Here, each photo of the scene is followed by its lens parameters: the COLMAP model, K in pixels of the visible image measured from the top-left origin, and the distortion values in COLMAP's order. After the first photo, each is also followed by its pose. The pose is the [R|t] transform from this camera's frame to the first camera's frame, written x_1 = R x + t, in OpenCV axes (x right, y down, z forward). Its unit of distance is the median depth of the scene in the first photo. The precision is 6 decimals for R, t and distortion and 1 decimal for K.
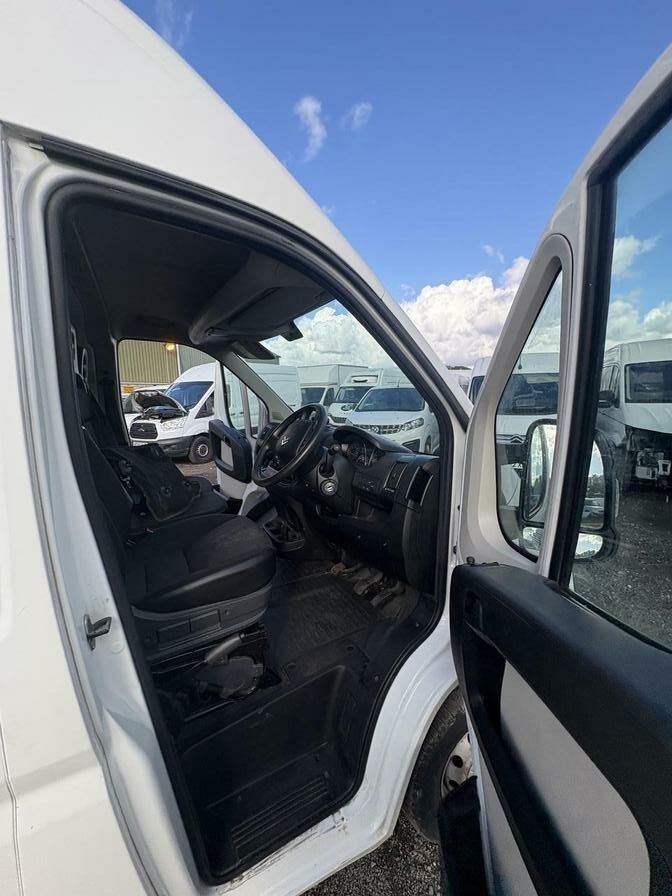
lens RADIAL K [[360.9, 0, 339.4], [0, 360.9, 446.9], [0, 0, 1]] dist [-0.000175, -0.000623]
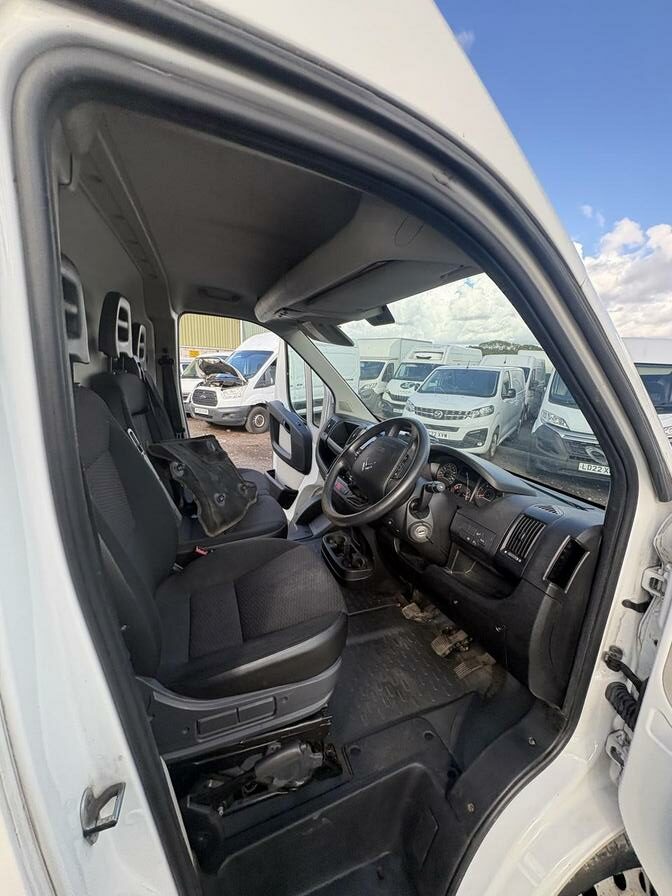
lens RADIAL K [[360.5, 0, 336.0], [0, 360.5, 448.0], [0, 0, 1]] dist [-0.000835, -0.000100]
pose [[0.985566, 0.090908, -0.142812, -0.046419], [-0.079135, 0.993141, 0.086070, -0.047522], [0.149657, -0.073526, 0.986000, 0.098011]]
